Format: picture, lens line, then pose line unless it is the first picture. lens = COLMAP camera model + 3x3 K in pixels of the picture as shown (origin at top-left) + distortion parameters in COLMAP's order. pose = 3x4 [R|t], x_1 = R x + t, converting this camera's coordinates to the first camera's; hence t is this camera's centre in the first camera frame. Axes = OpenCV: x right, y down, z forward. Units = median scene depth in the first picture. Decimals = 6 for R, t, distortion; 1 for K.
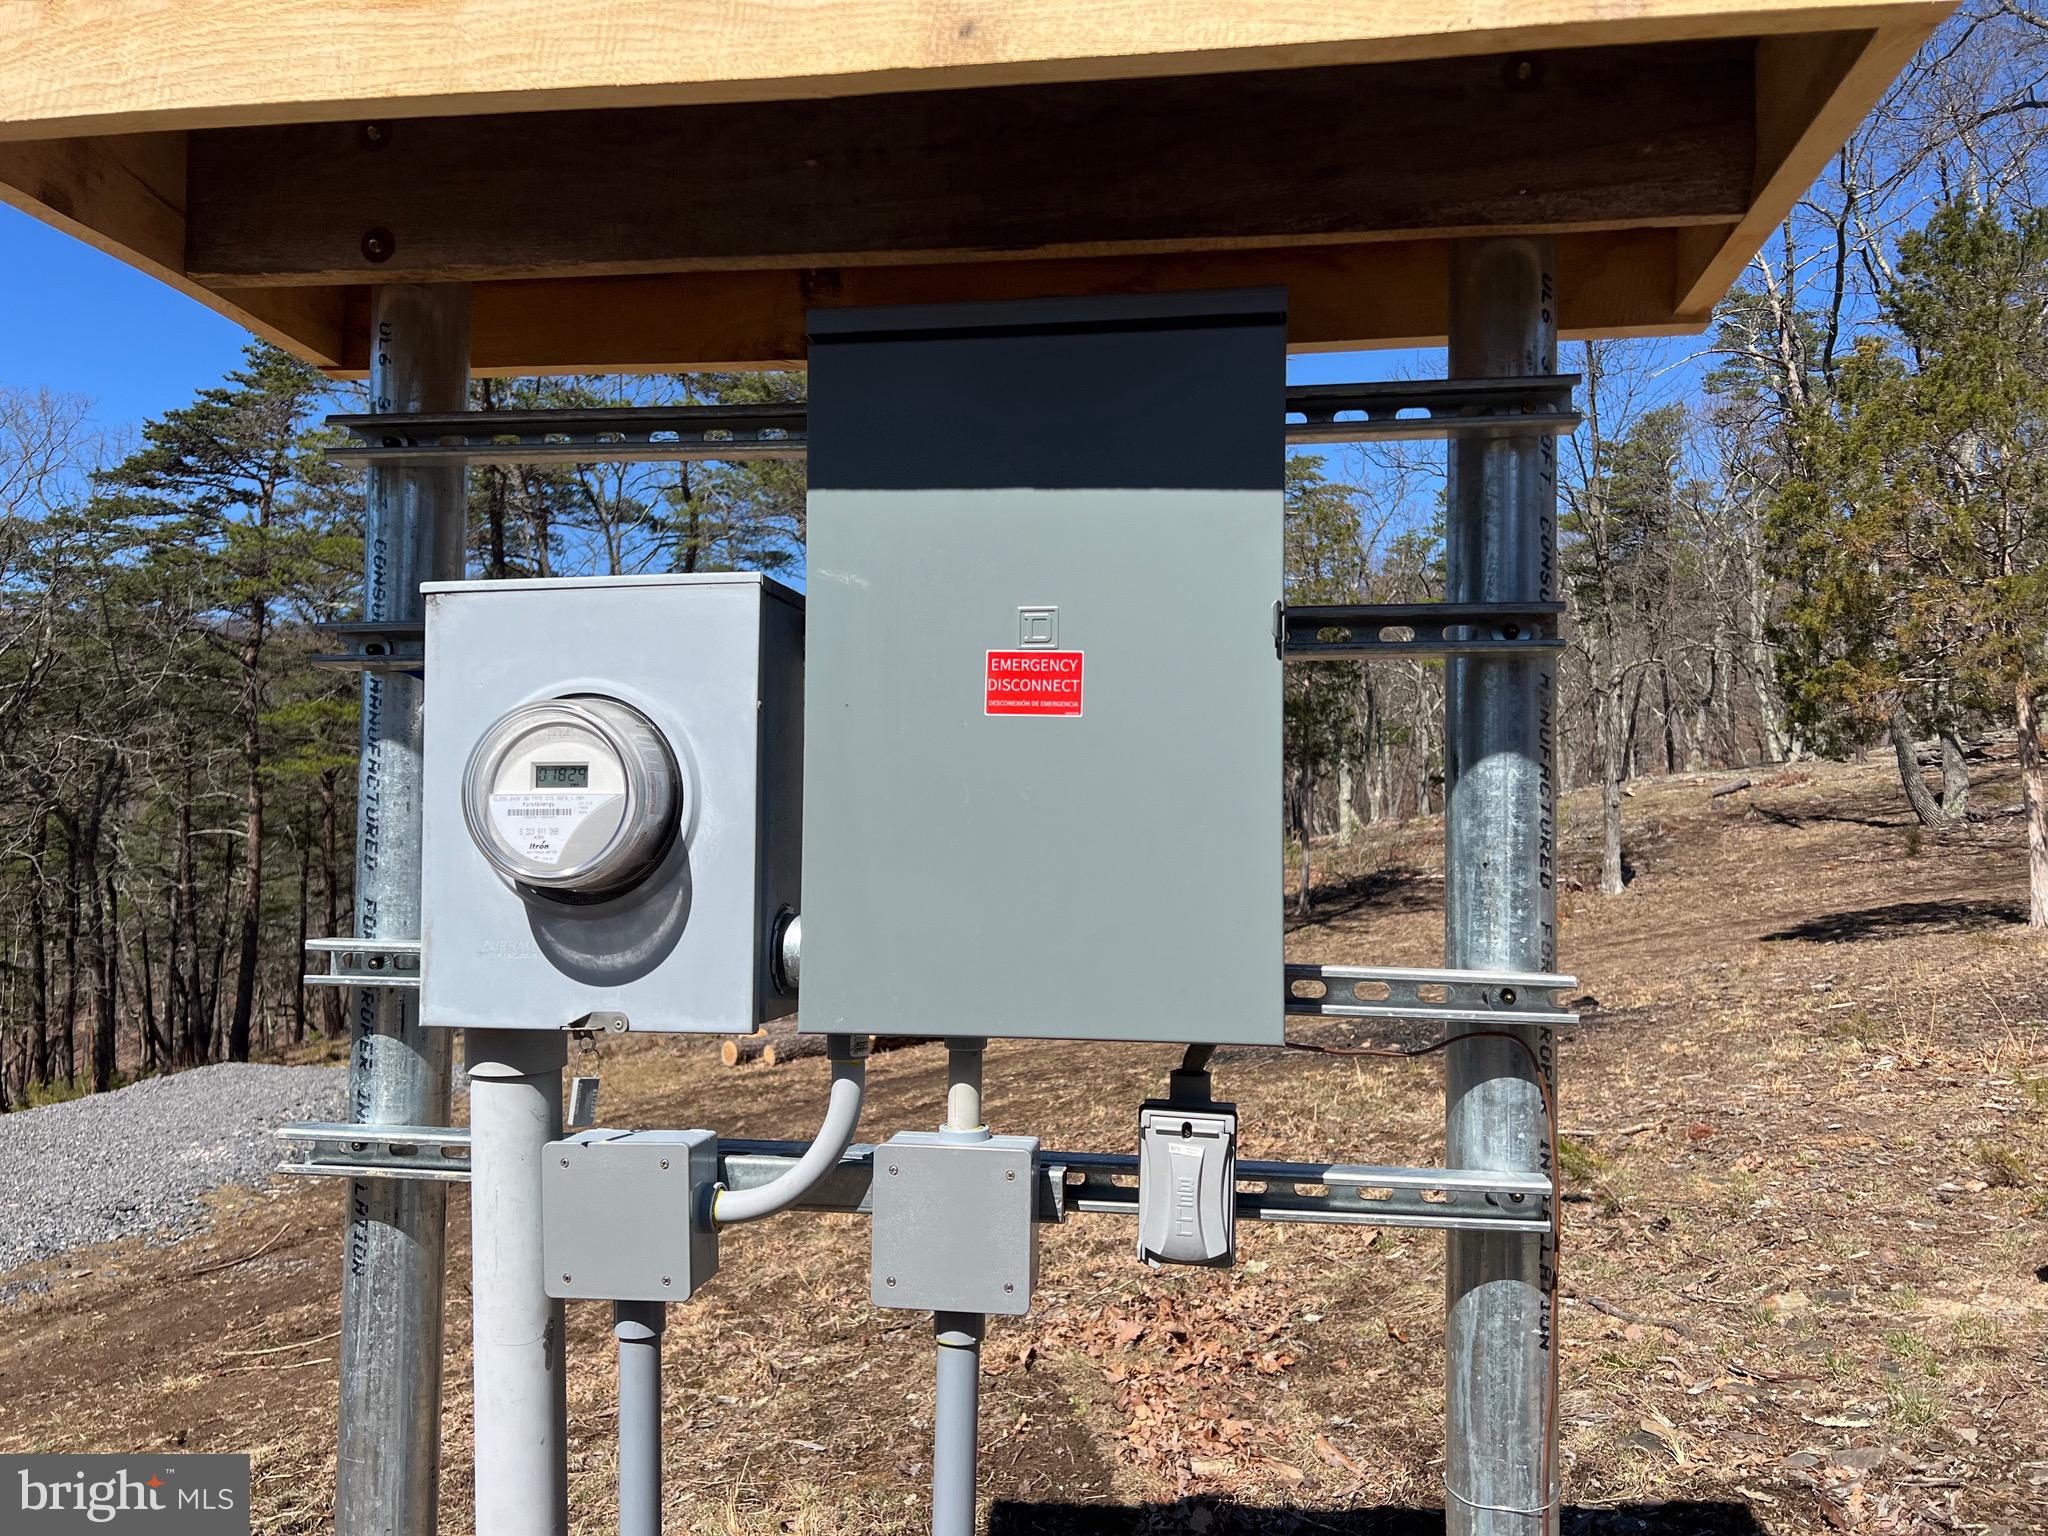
lens RADIAL K [[1532.2, 0, 1027.0], [0, 1532.2, 771.9], [0, 0, 1]] dist [0.039258, -0.033788]
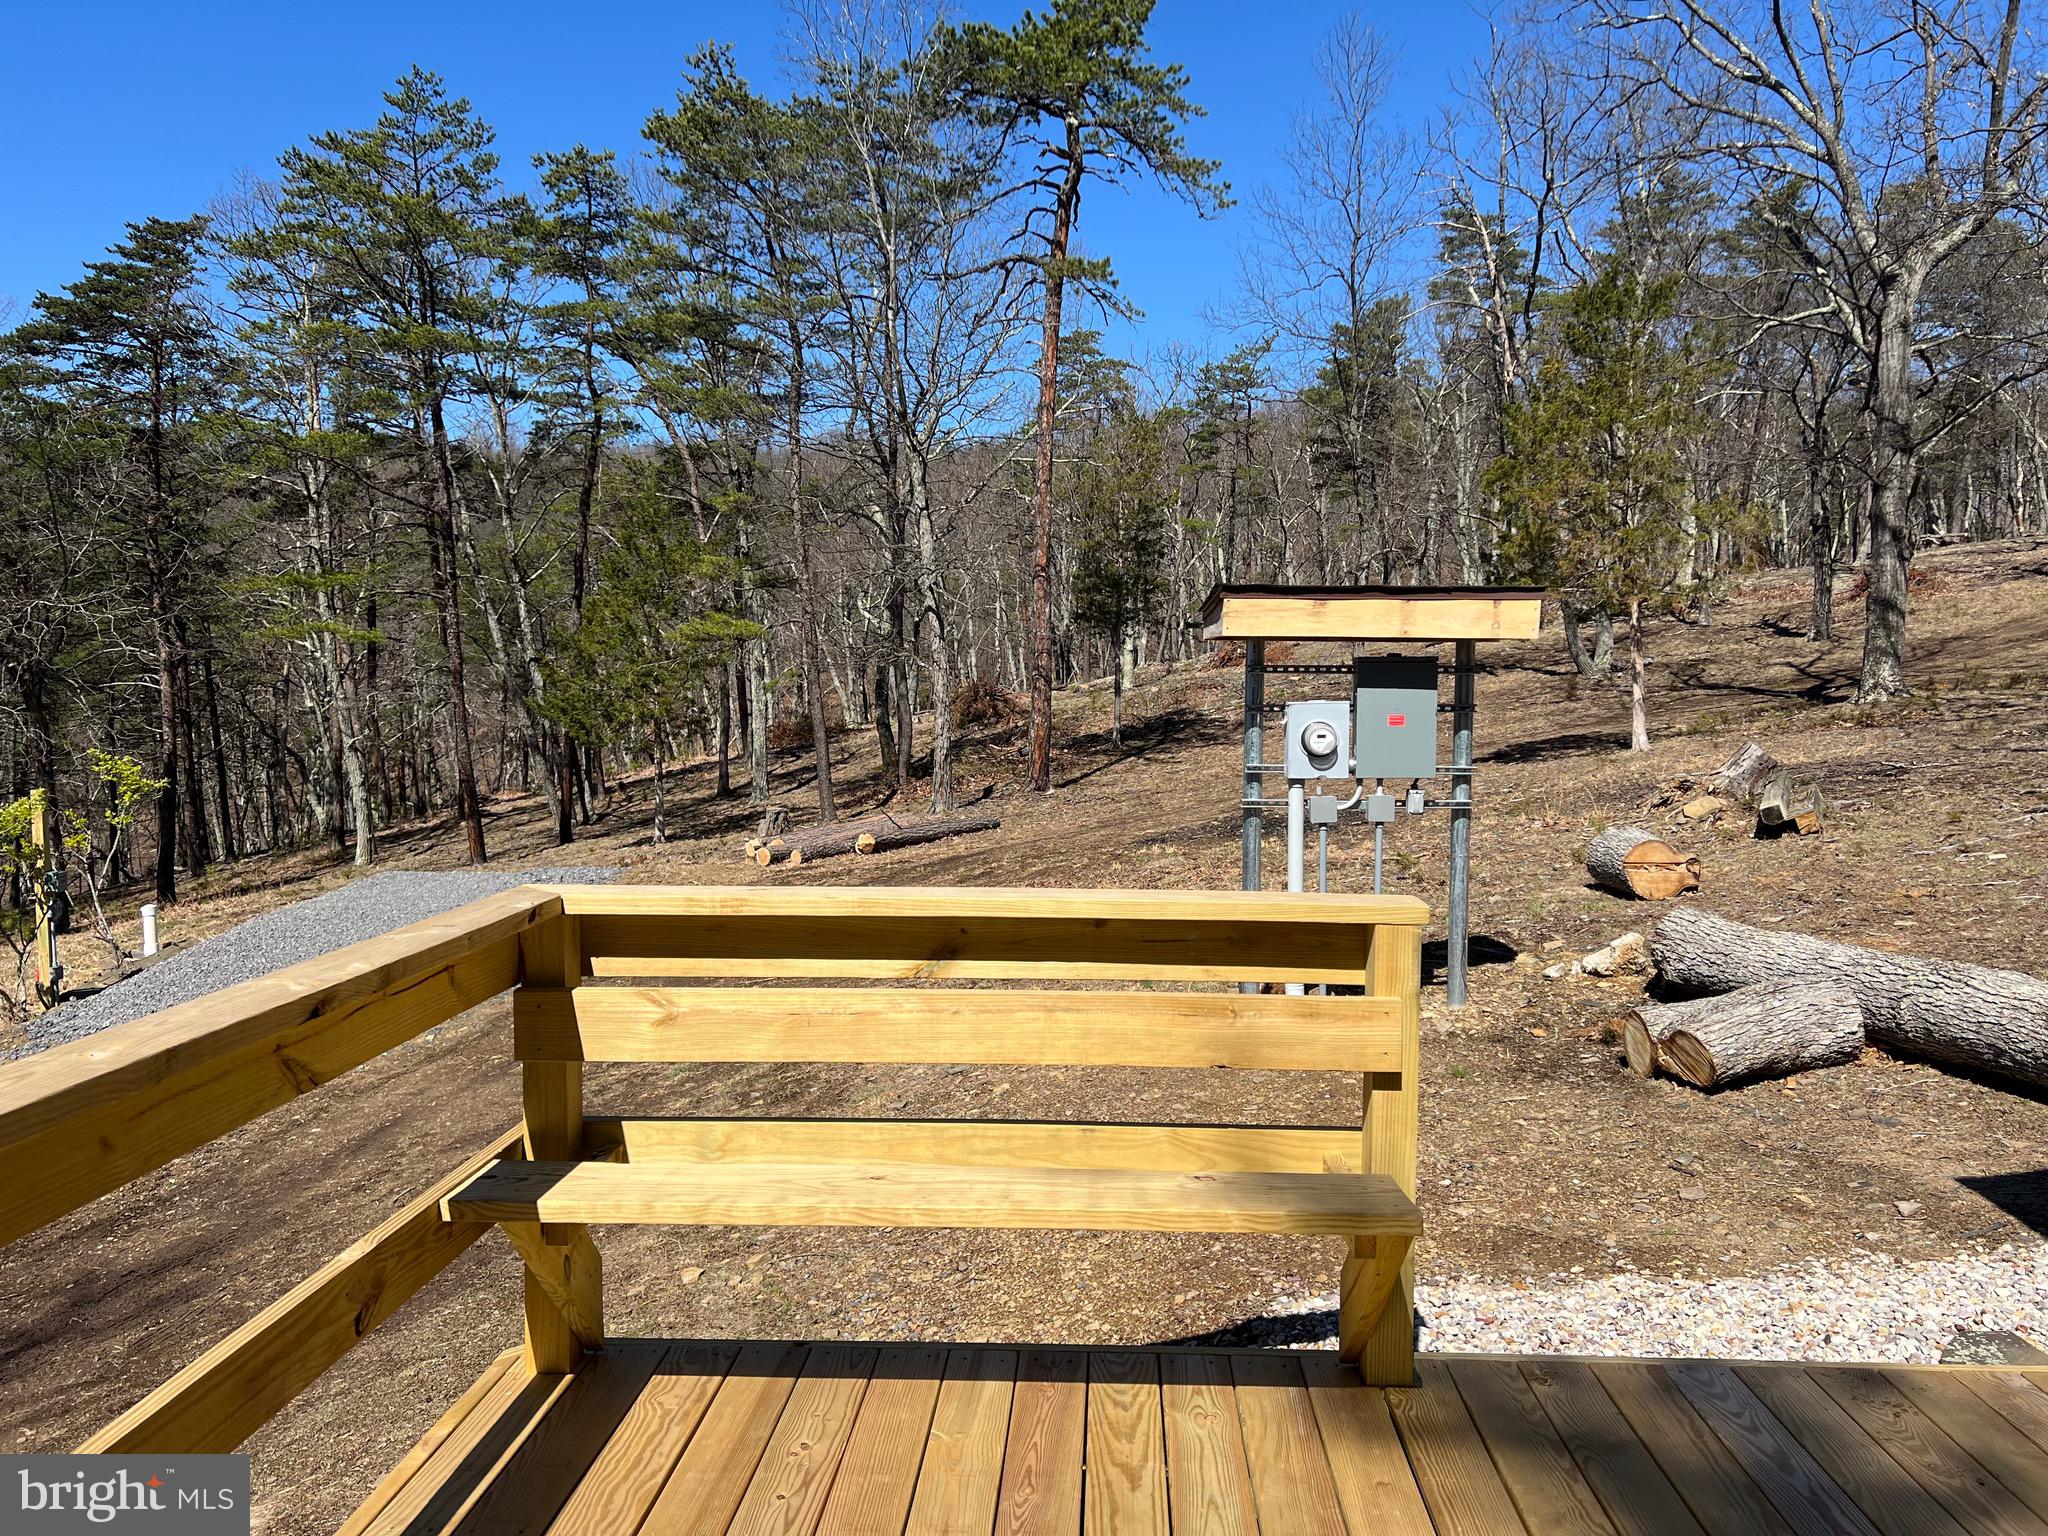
lens RADIAL K [[1524.9, 0, 1024.0], [0, 1524.9, 768.0], [0, 0, 1]] dist [0.081786, -0.097966]
pose [[0.985383, -0.014927, 0.169697, -0.143612], [-0.003080, 0.994430, 0.105355, -0.029313], [-0.170325, -0.104337, 0.979849, -0.273495]]
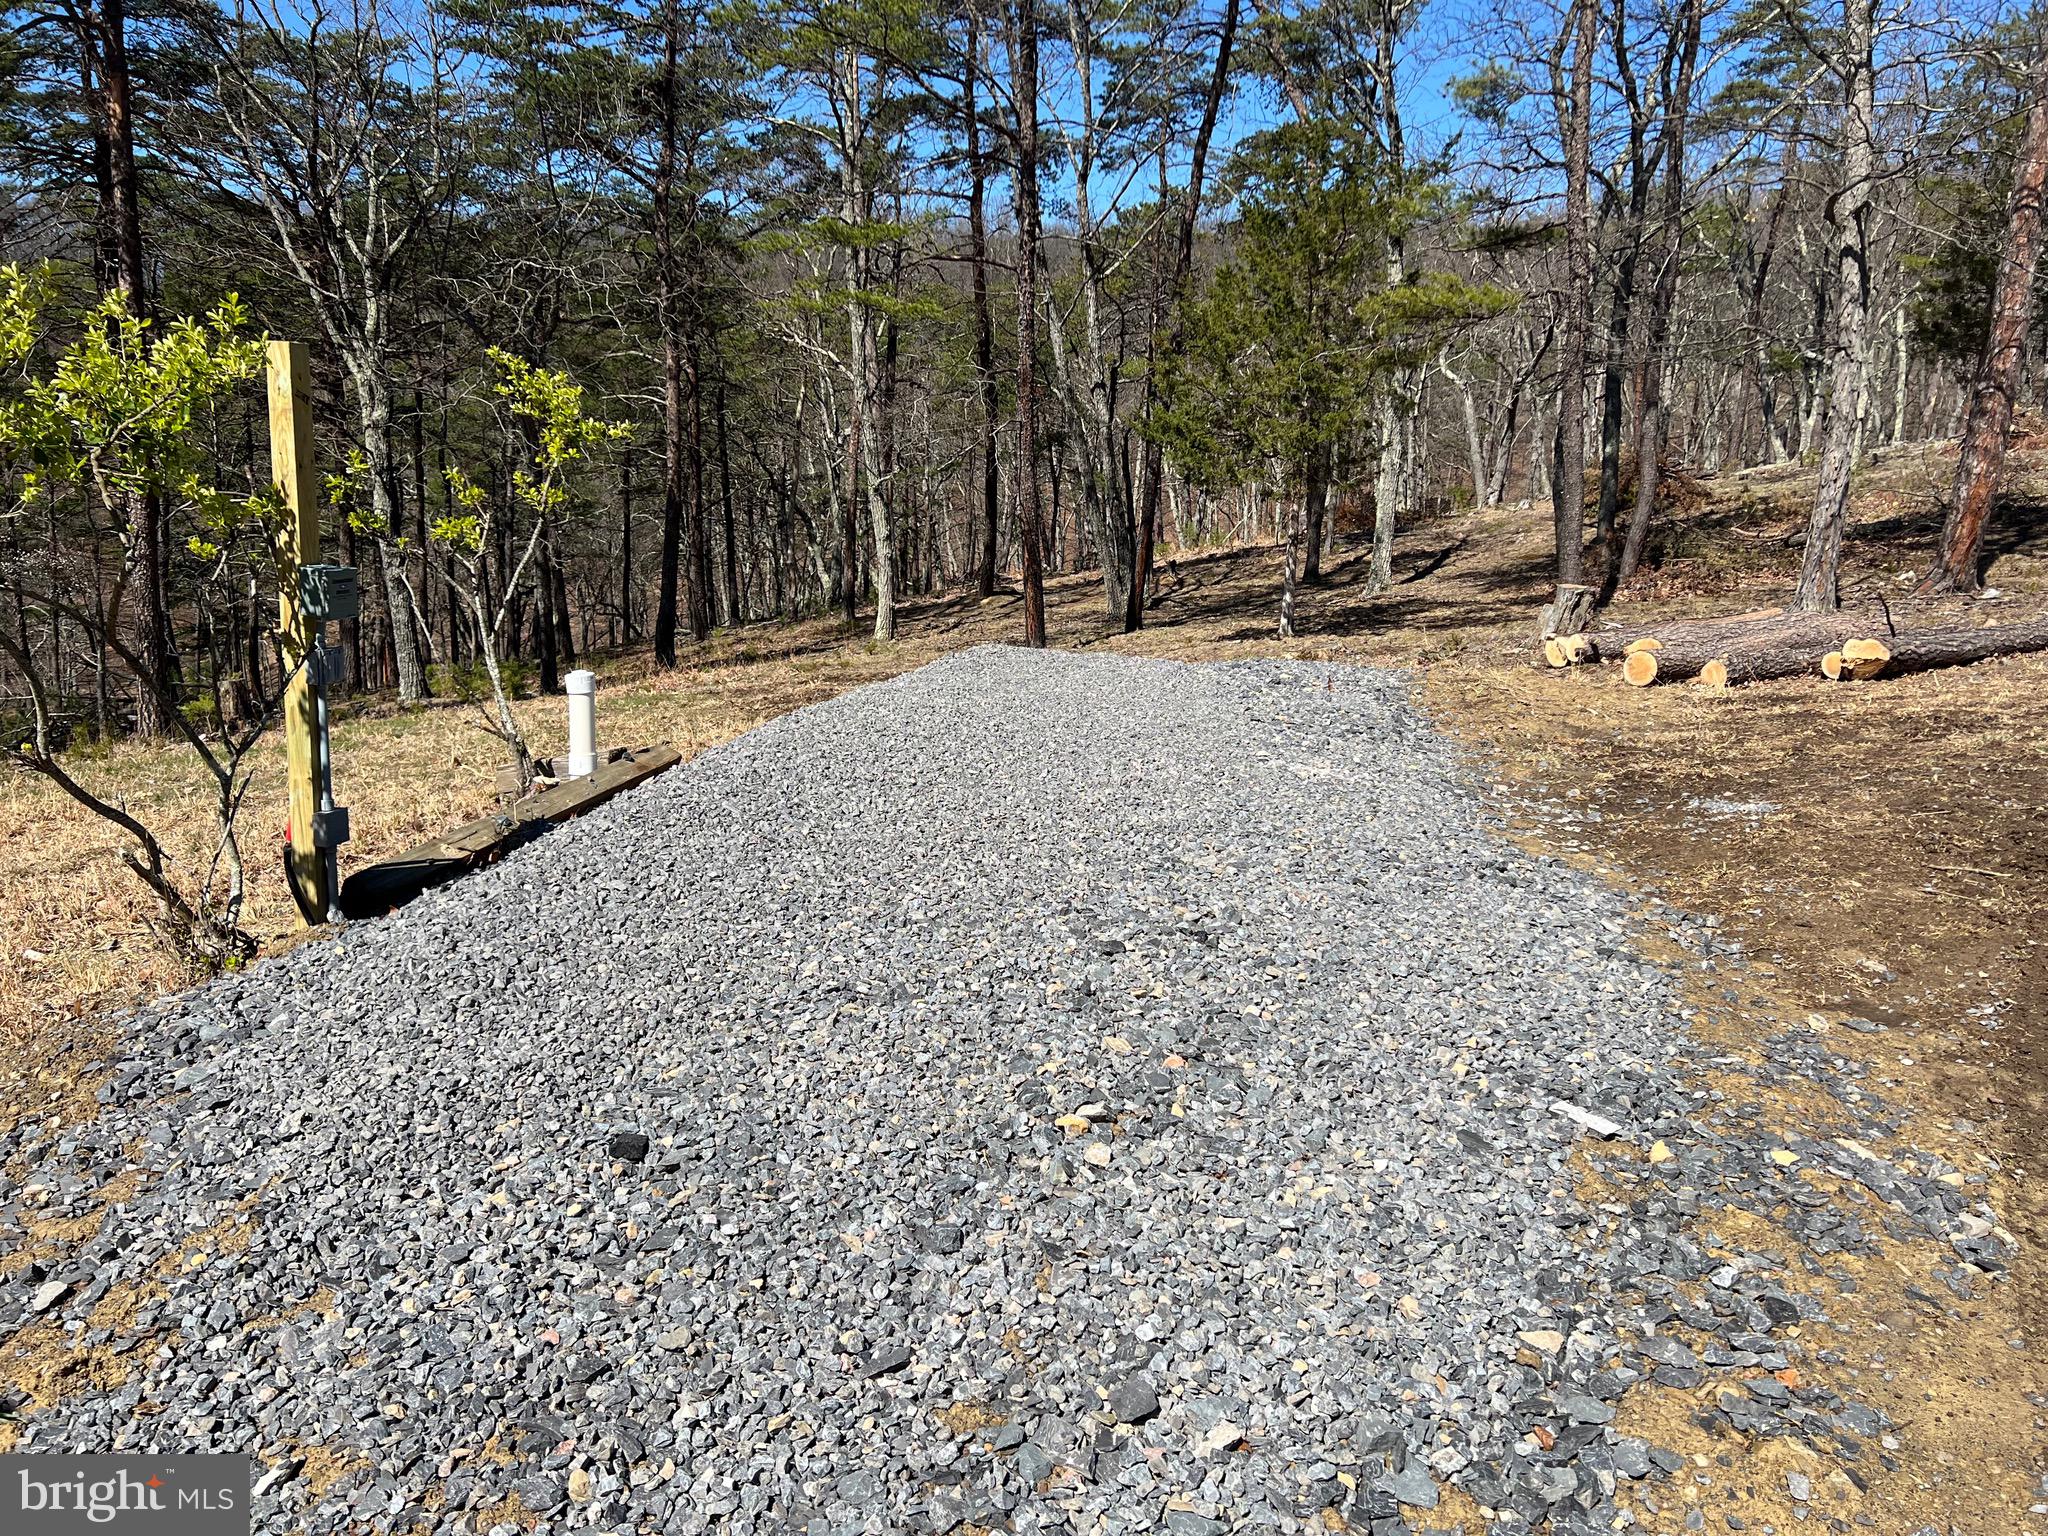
lens RADIAL K [[1524.9, 0, 1024.0], [0, 1524.9, 768.0], [0, 0, 1]] dist [0.081786, -0.097966]
pose [[0.991765, 0.061260, -0.112470, -0.291220], [-0.033911, 0.972448, 0.230642, 0.053179], [0.123500, -0.224928, 0.966517, 0.188641]]
